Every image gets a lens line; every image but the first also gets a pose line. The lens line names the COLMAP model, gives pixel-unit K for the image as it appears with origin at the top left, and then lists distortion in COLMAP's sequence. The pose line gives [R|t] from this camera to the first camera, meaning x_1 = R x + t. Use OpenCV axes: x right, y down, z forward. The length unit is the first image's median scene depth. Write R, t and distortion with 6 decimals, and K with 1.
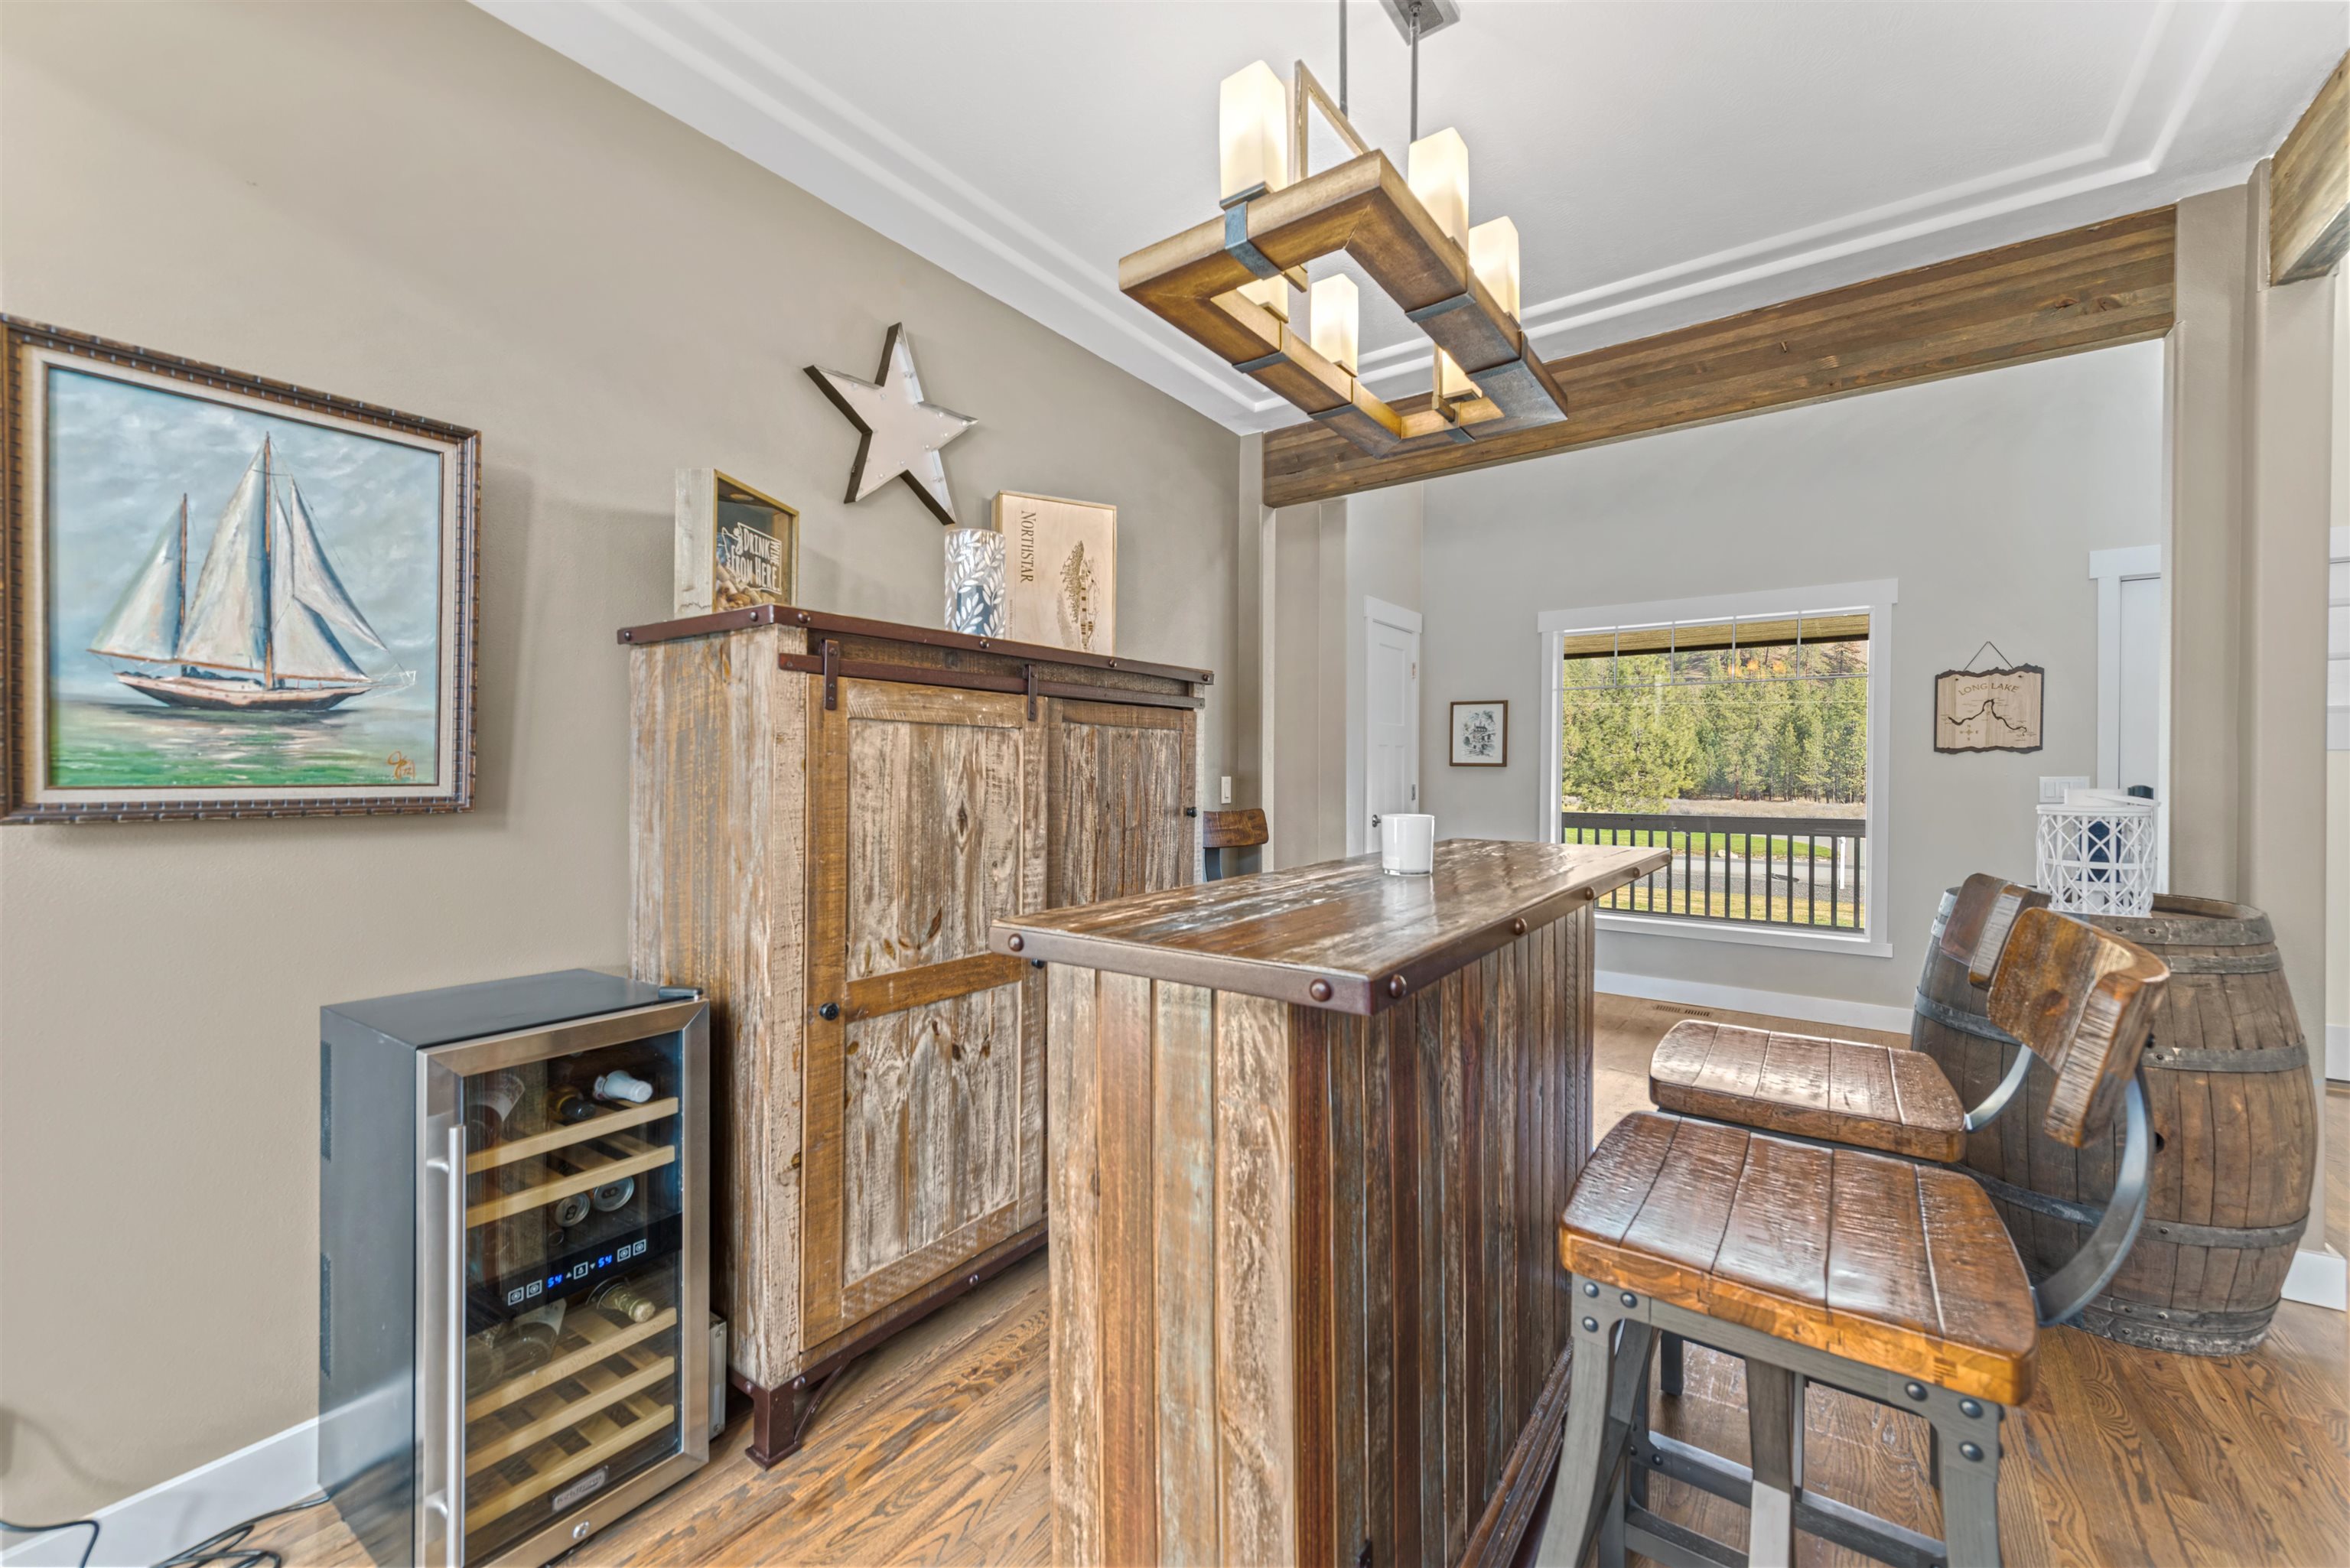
lens RADIAL K [[928.5, 0, 1175.8], [0, 928.5, 766.4], [0, 0, 1]] dist [0.011980, 0.000016]
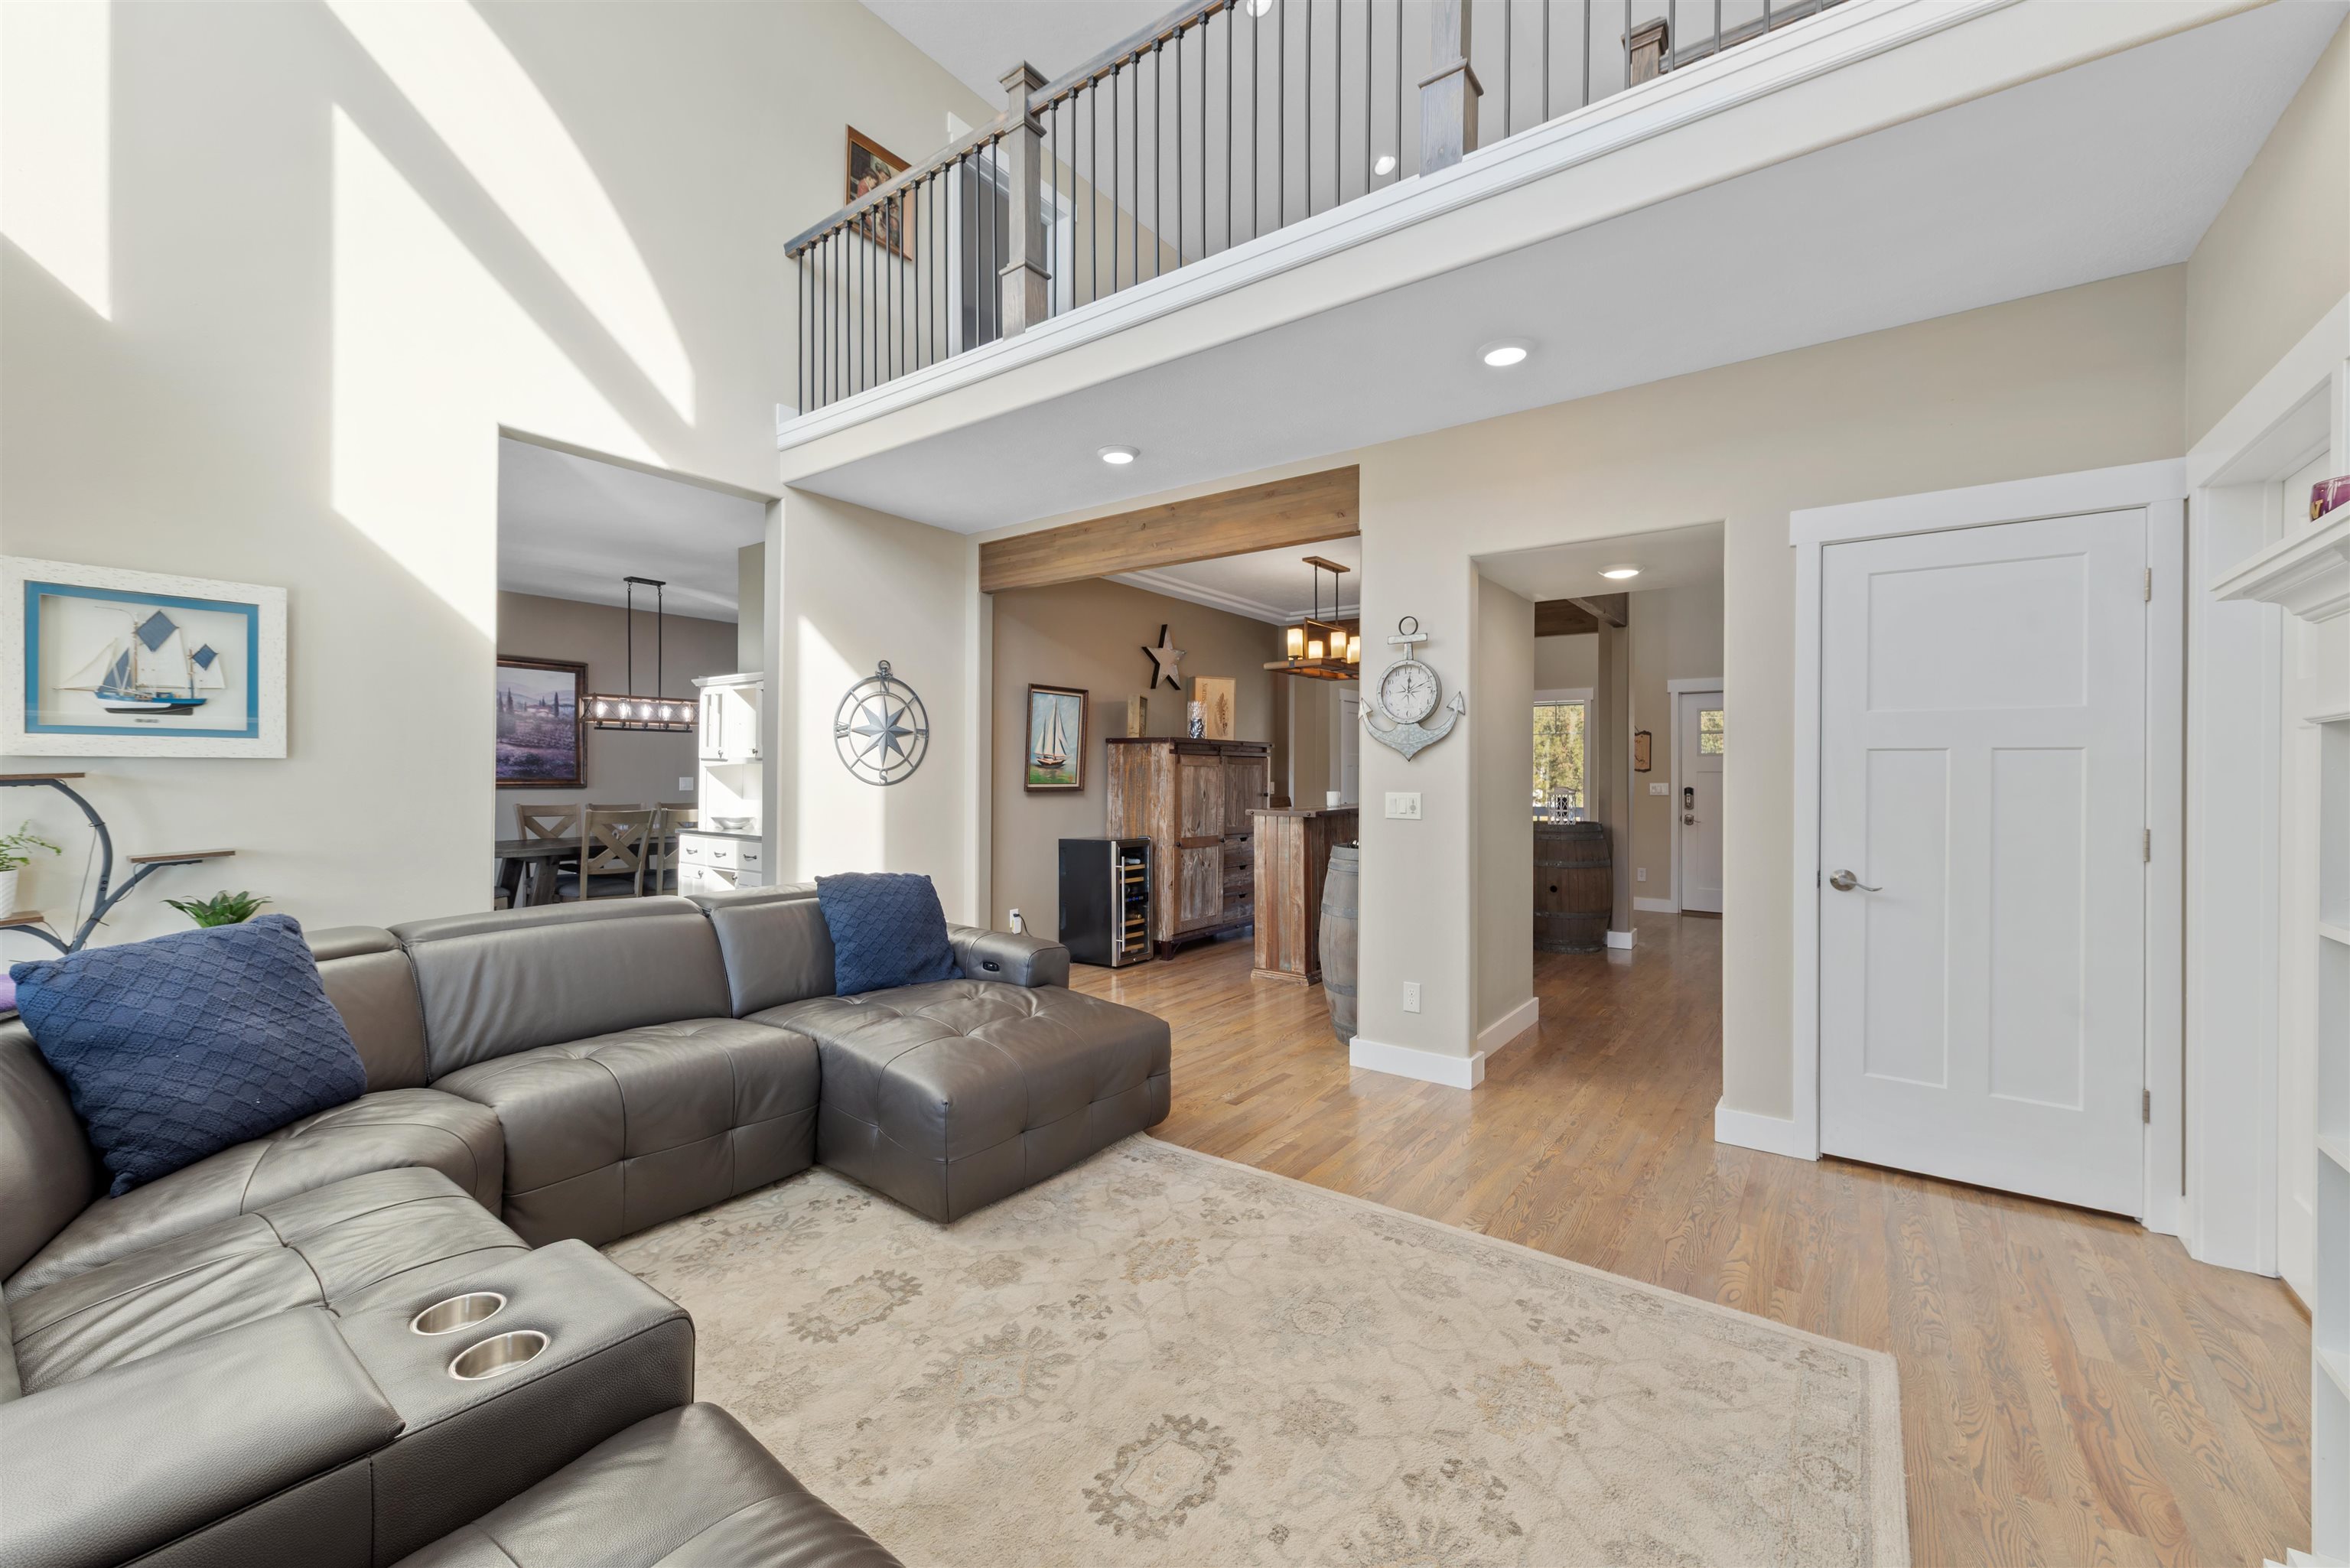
lens RADIAL K [[928.5, 0, 1175.8], [0, 928.5, 766.4], [0, 0, 1]] dist [0.011980, 0.000016]
pose [[0.999990, 0.002018, -0.004089, -0.342498], [-0.002066, 0.999928, -0.011795, -0.005419], [0.004065, 0.011803, 0.999922, -2.521220]]
